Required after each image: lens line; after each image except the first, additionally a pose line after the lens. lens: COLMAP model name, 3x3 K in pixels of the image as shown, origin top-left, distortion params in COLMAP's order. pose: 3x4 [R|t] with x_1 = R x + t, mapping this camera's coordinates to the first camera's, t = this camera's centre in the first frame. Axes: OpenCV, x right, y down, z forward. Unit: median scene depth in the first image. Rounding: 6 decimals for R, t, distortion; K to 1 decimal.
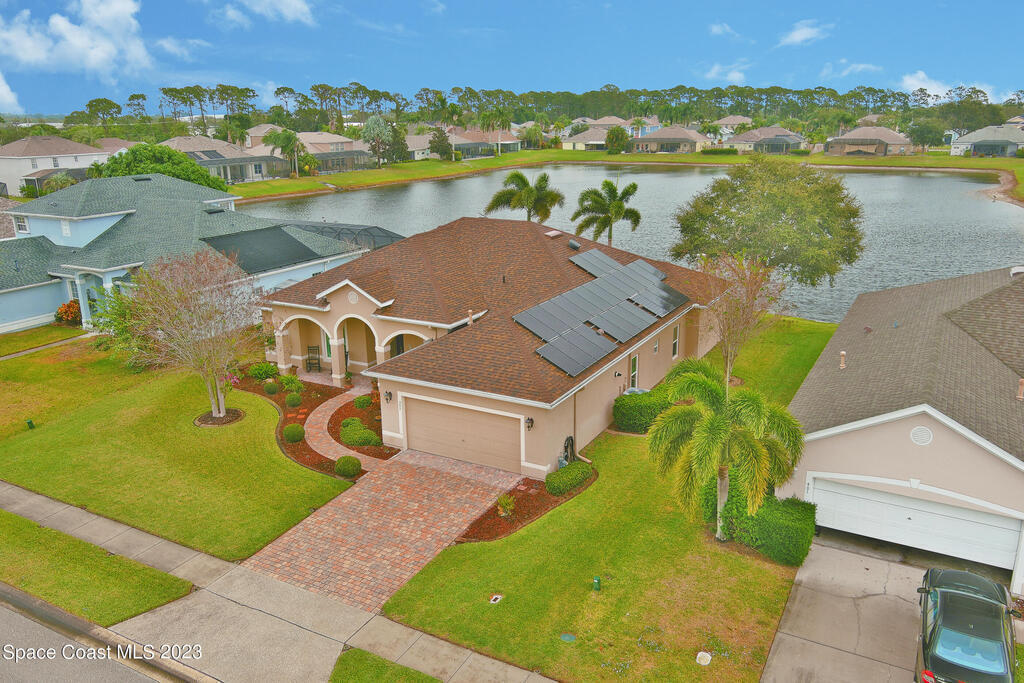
lens RADIAL K [[795.5, 0, 512.0], [0, 795.5, 341.5], [0, 0, 1]] dist [0.026877, -0.019041]
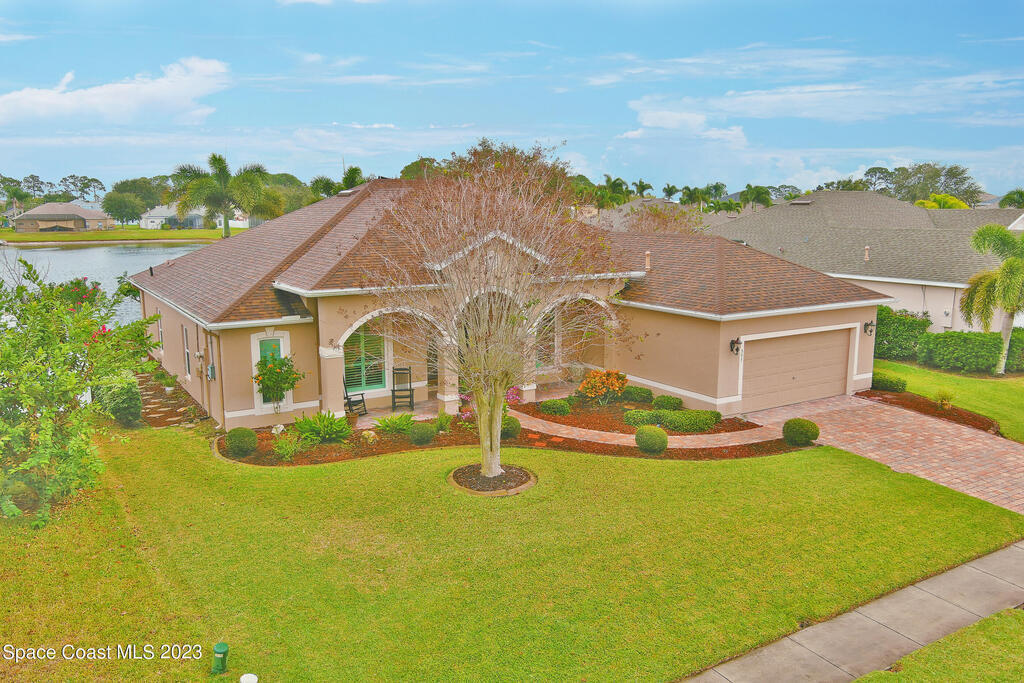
lens RADIAL K [[796.4, 0, 505.7], [0, 796.4, 341.2], [0, 0, 1]] dist [0.022001, -0.009937]
pose [[0.487178, -0.133293, 0.863070, -0.773297], [0.237378, 0.971285, 0.016013, 0.001307], [-0.840422, 0.197072, 0.504830, 0.684611]]
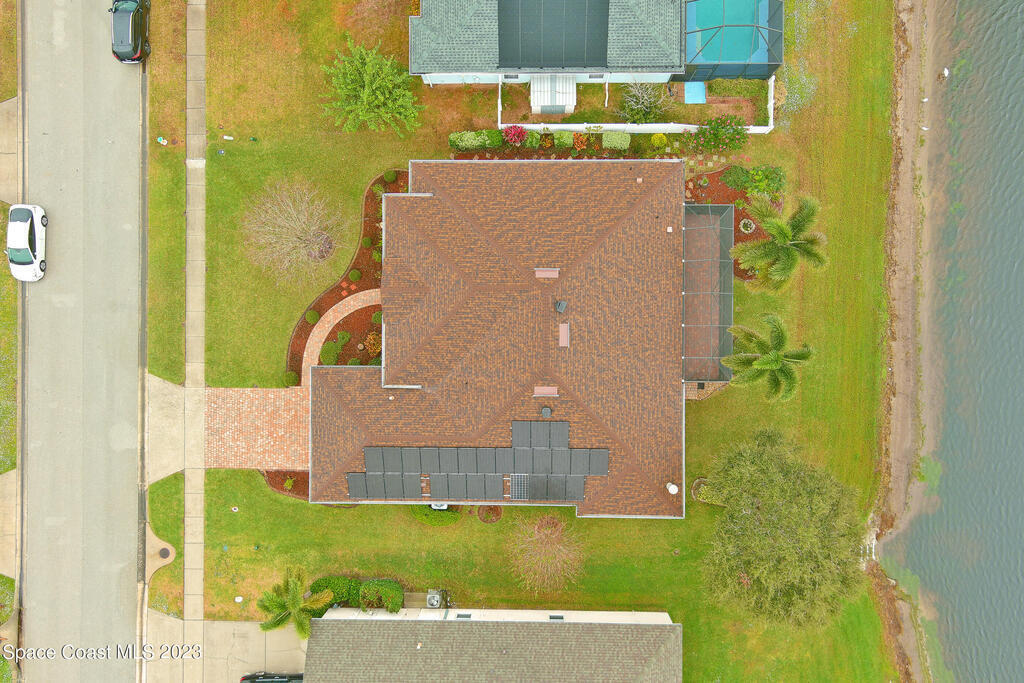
lens RADIAL K [[796.4, 0, 505.7], [0, 796.4, 341.2], [0, 0, 1]] dist [0.022001, -0.009937]
pose [[0.483963, 0.874995, -0.012804, -0.023168], [-0.213847, 0.132442, 0.967847, -1.333073], [0.848557, -0.465664, 0.251212, 0.812209]]
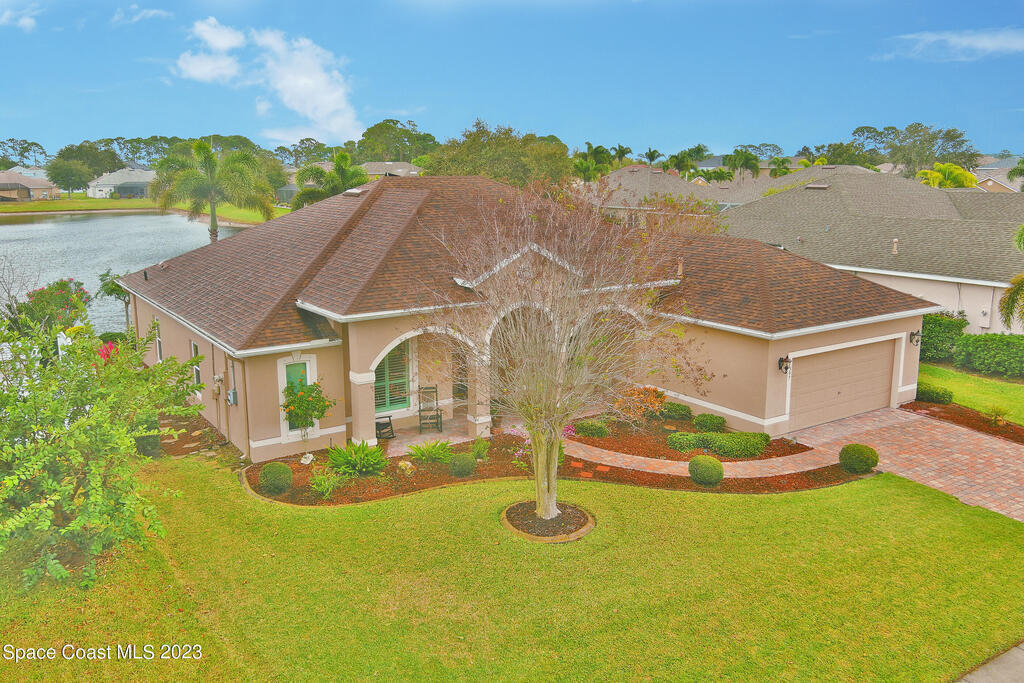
lens RADIAL K [[839.9, 0, 475.4], [0, 839.9, 320.8], [0, 0, 1]] dist [0.022583, -0.015826]
pose [[0.478673, -0.150711, 0.864962, -0.794193], [0.245244, 0.968896, 0.033101, -0.051835], [-0.843047, 0.196282, 0.500745, 0.723905]]
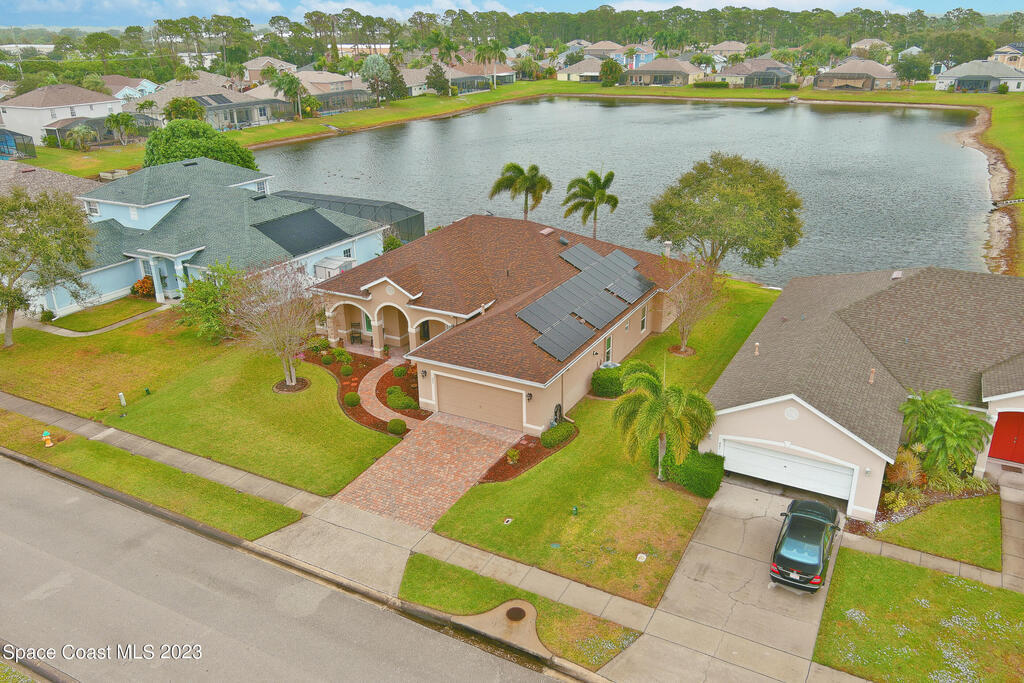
lens RADIAL K [[795.5, 0, 512.0], [0, 795.5, 341.5], [0, 0, 1]] dist [0.026877, -0.019041]
pose [[0.999968, -0.005639, 0.005715, -0.011835], [0.005033, 0.994872, 0.101018, -0.102518], [-0.006255, -0.100986, 0.994868, -0.283667]]
